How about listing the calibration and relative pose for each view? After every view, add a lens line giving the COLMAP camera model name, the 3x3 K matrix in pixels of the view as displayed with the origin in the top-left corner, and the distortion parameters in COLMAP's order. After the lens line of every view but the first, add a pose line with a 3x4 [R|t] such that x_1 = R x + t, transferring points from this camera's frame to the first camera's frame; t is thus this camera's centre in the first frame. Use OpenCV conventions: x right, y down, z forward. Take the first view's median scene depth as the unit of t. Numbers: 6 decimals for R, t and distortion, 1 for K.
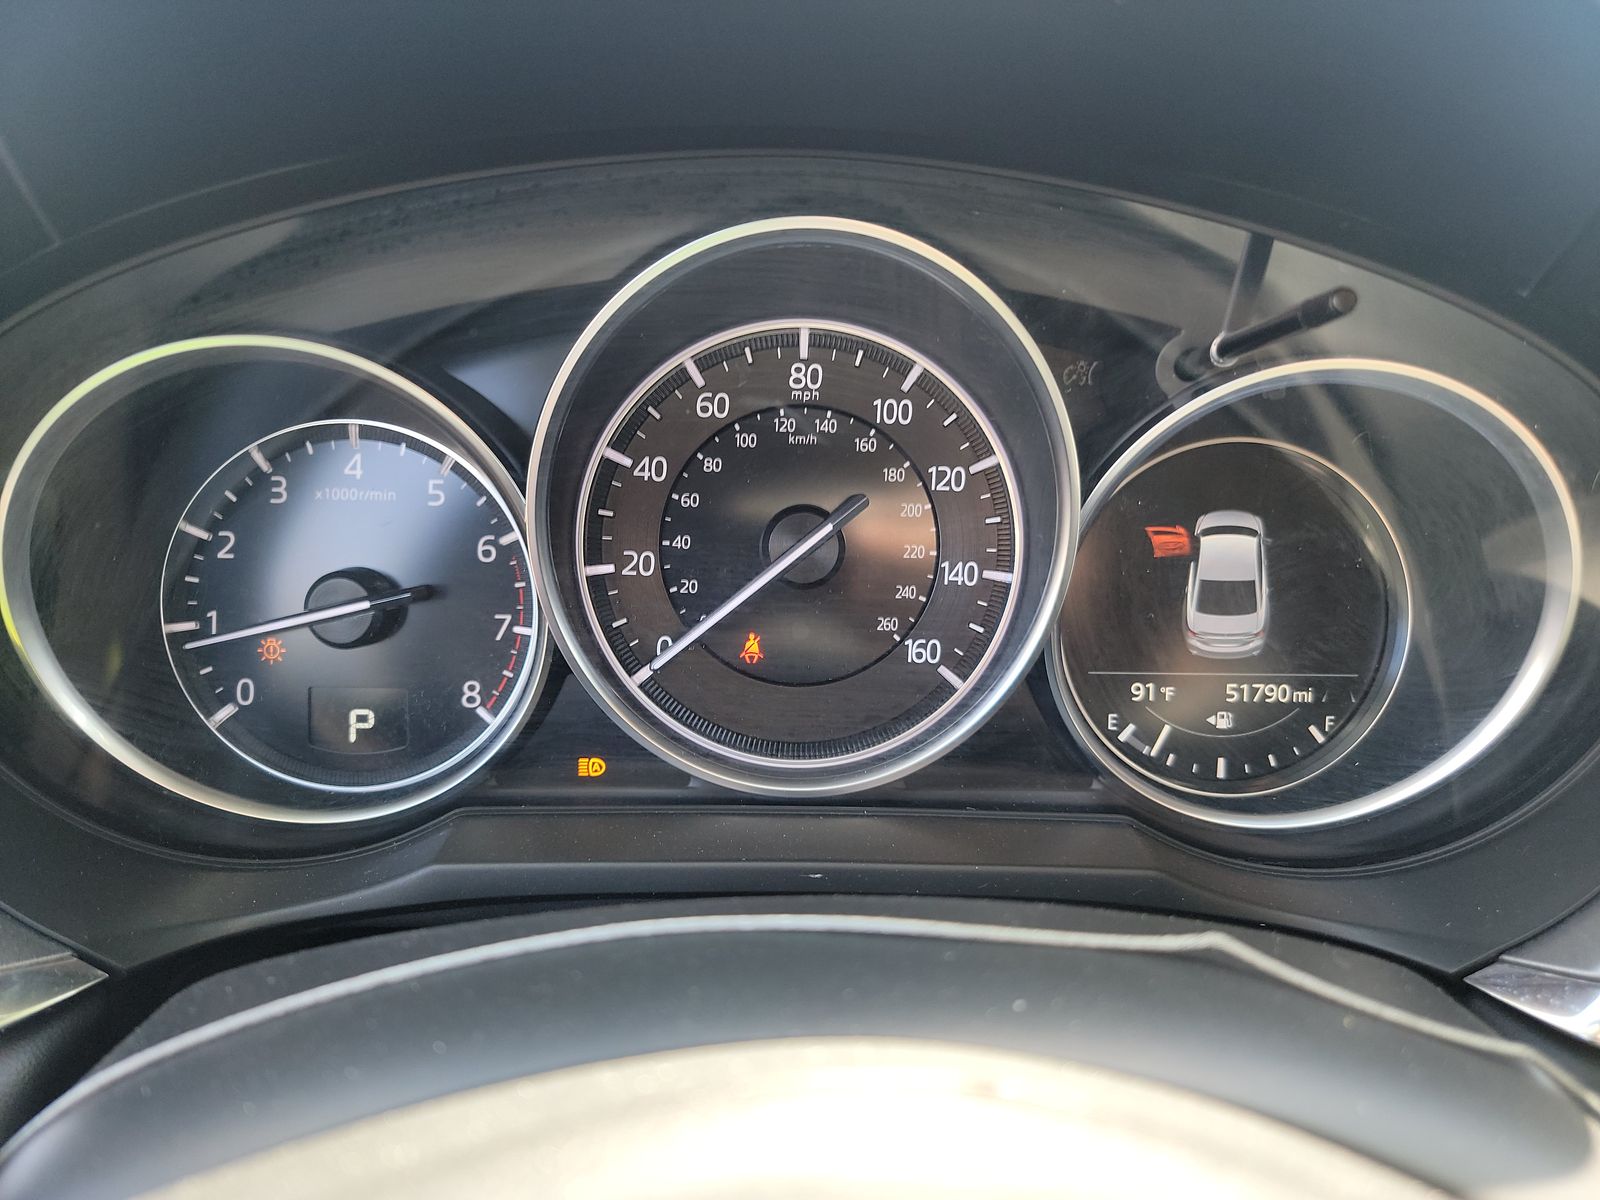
lens RADIAL K [[1140.9, 0, 800.0], [0, 1140.9, 600.0], [0, 0, 1]] dist [-0.002264, -0.000541]
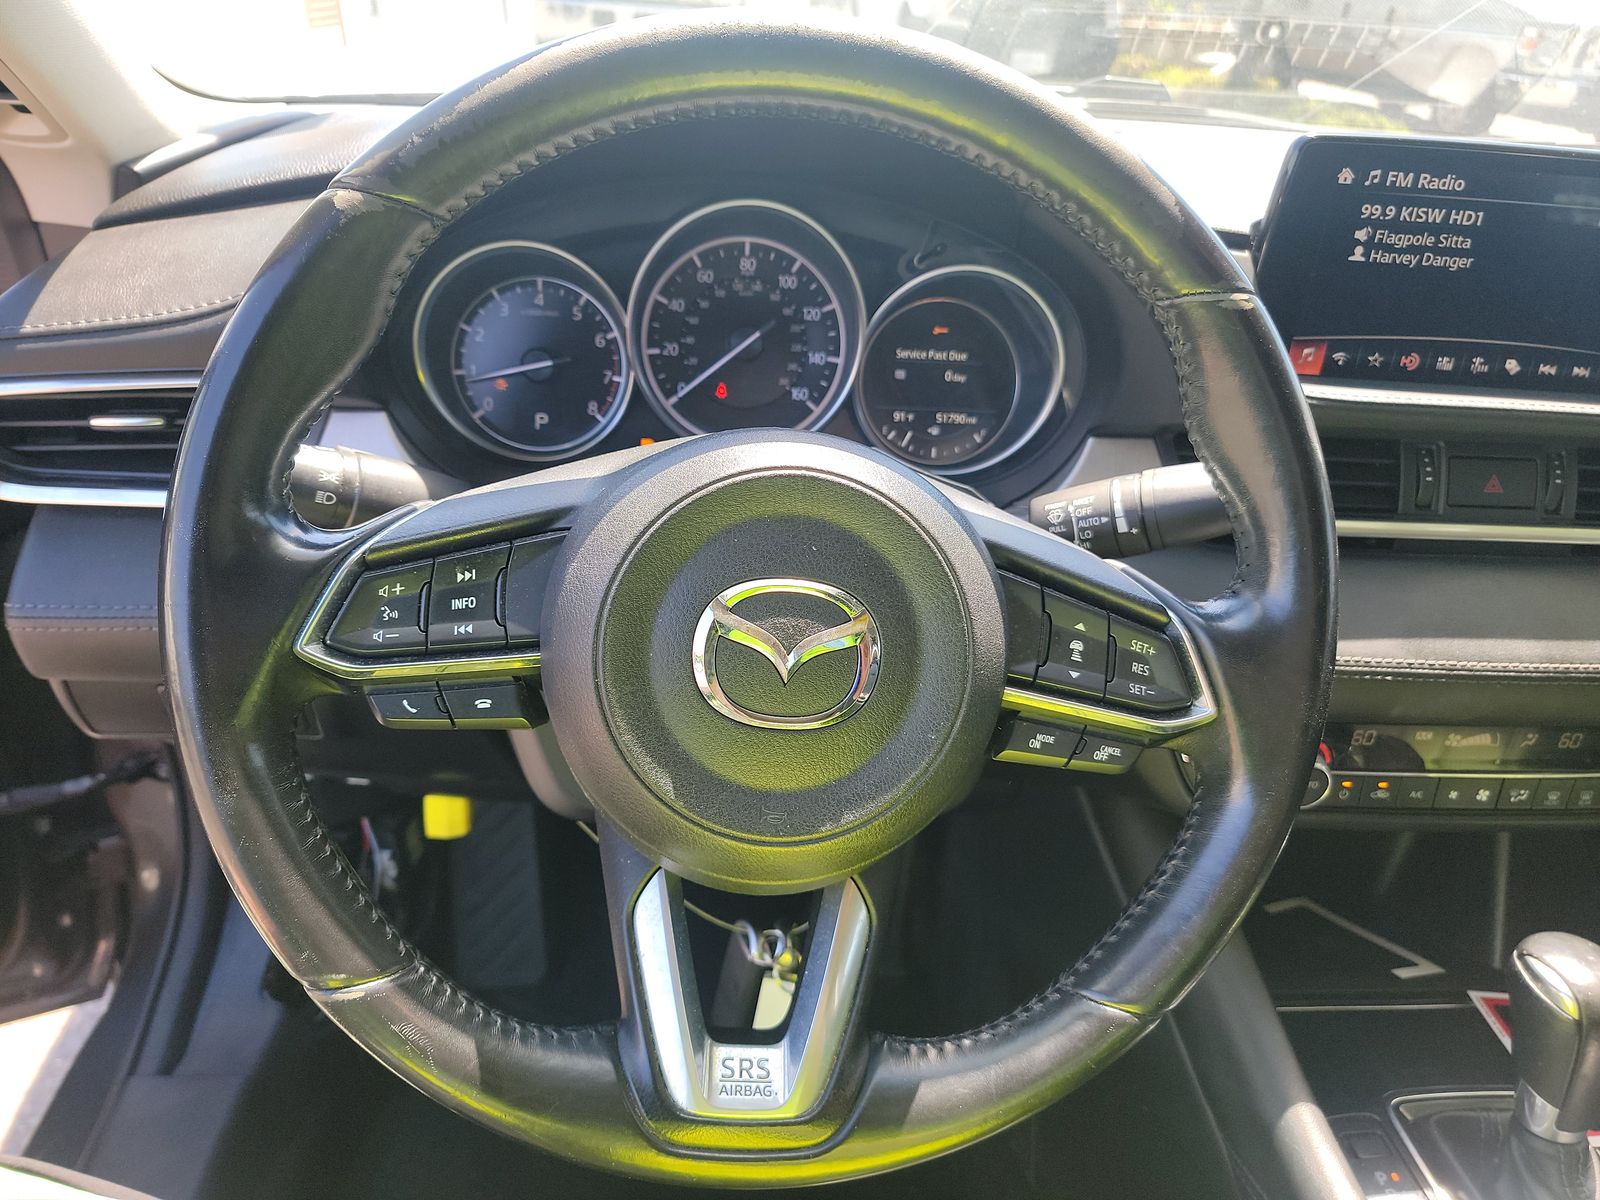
lens RADIAL K [[1140.9, 0, 800.0], [0, 1140.9, 600.0], [0, 0, 1]] dist [-0.002264, -0.000541]
pose [[0.995471, 0.006290, 0.094857, -0.098865], [-0.016946, 0.993568, 0.111963, 0.197077], [-0.093542, -0.113063, 0.989175, -1.242954]]
